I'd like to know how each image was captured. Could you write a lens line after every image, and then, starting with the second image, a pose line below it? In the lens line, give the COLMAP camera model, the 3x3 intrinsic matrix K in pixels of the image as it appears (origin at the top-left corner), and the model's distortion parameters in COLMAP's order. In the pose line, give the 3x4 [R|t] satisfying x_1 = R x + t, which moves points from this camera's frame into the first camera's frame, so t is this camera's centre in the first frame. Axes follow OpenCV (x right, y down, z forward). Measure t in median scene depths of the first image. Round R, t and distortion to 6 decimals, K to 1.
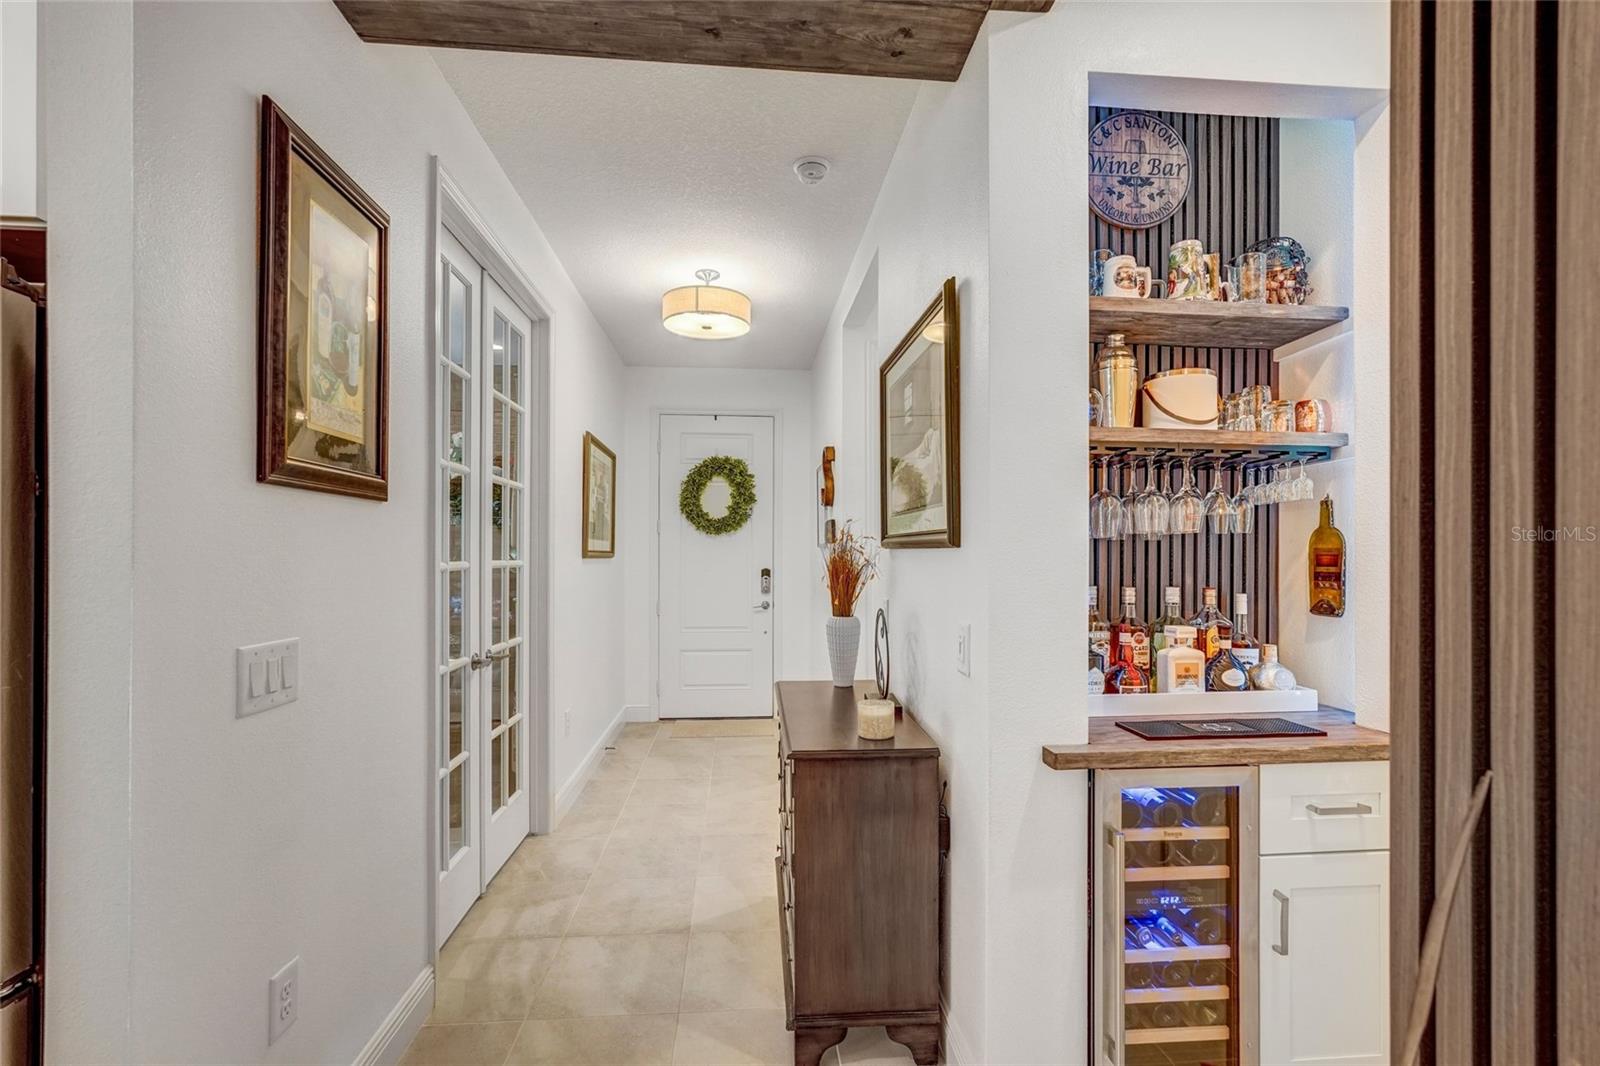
lens RADIAL K [[717.6, 0, 804.4], [0, 717.6, 523.1], [0, 0, 1]] dist [-0.013765, 0.007890]
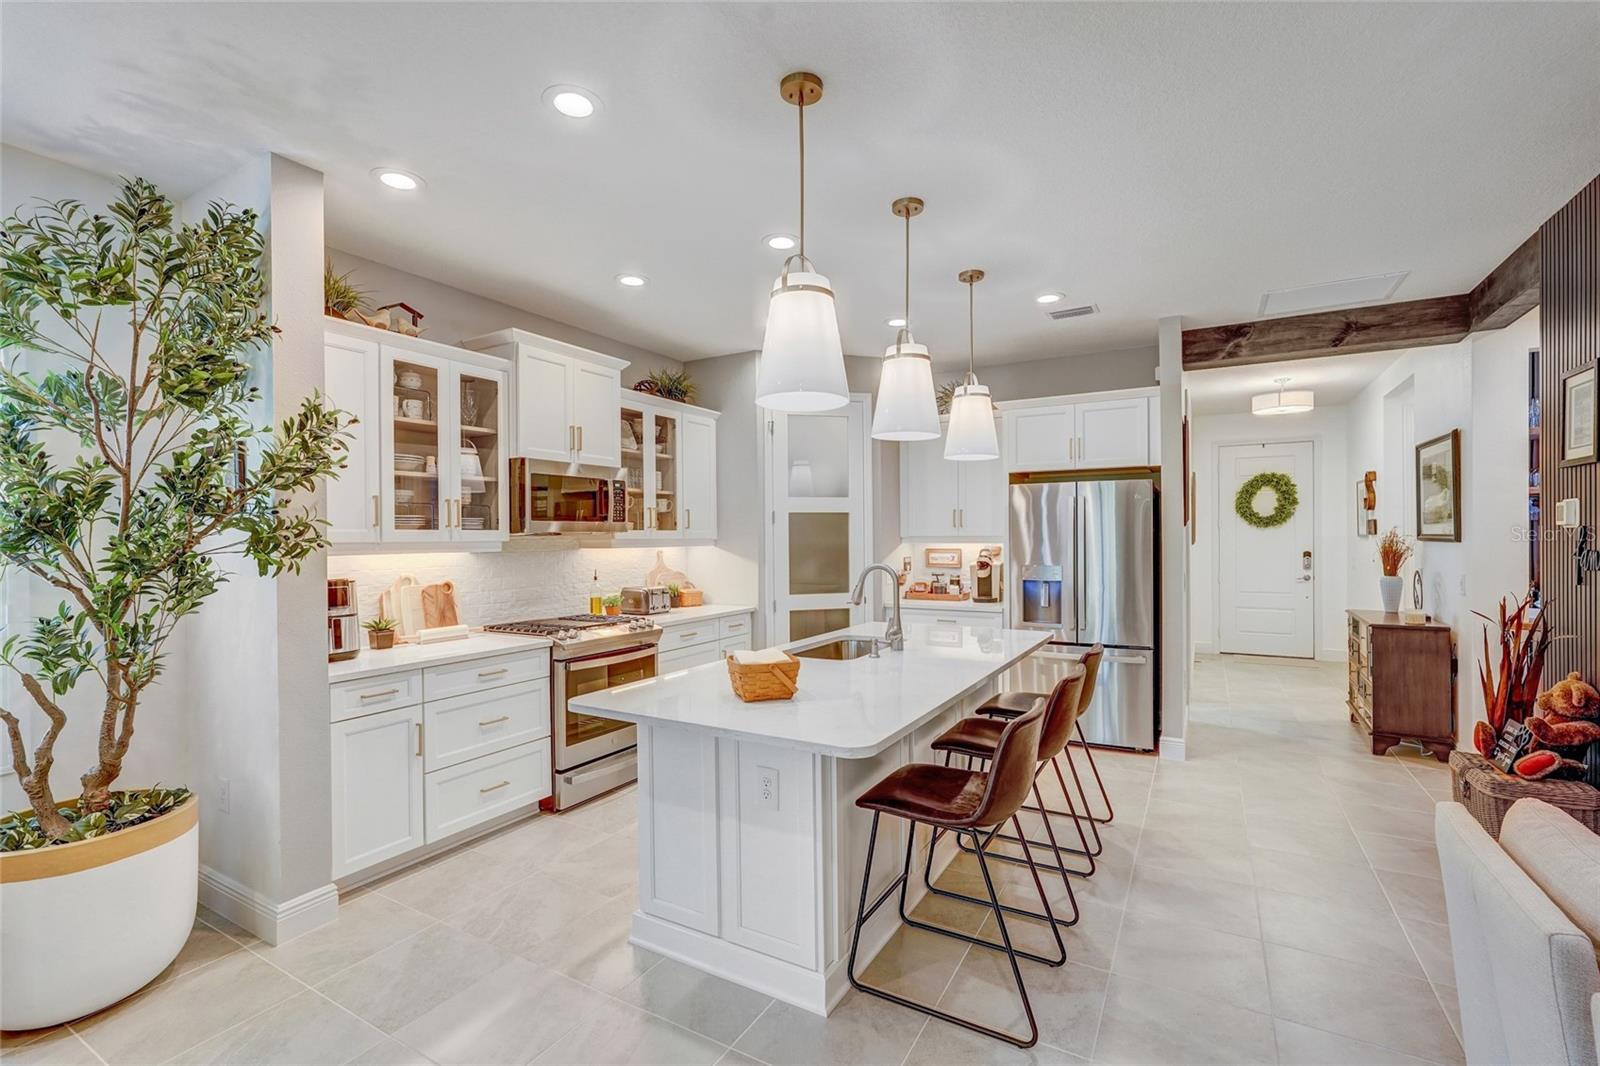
lens RADIAL K [[702.6, 0, 805.1], [0, 702.6, 530.9], [0, 0, 1]] dist [-0.002305, -0.000220]
pose [[0.820261, -0.010254, -0.571897, -0.168045], [0.029979, 0.999236, 0.025083, -0.090131], [0.571203, -0.037719, 0.819942, -1.524843]]
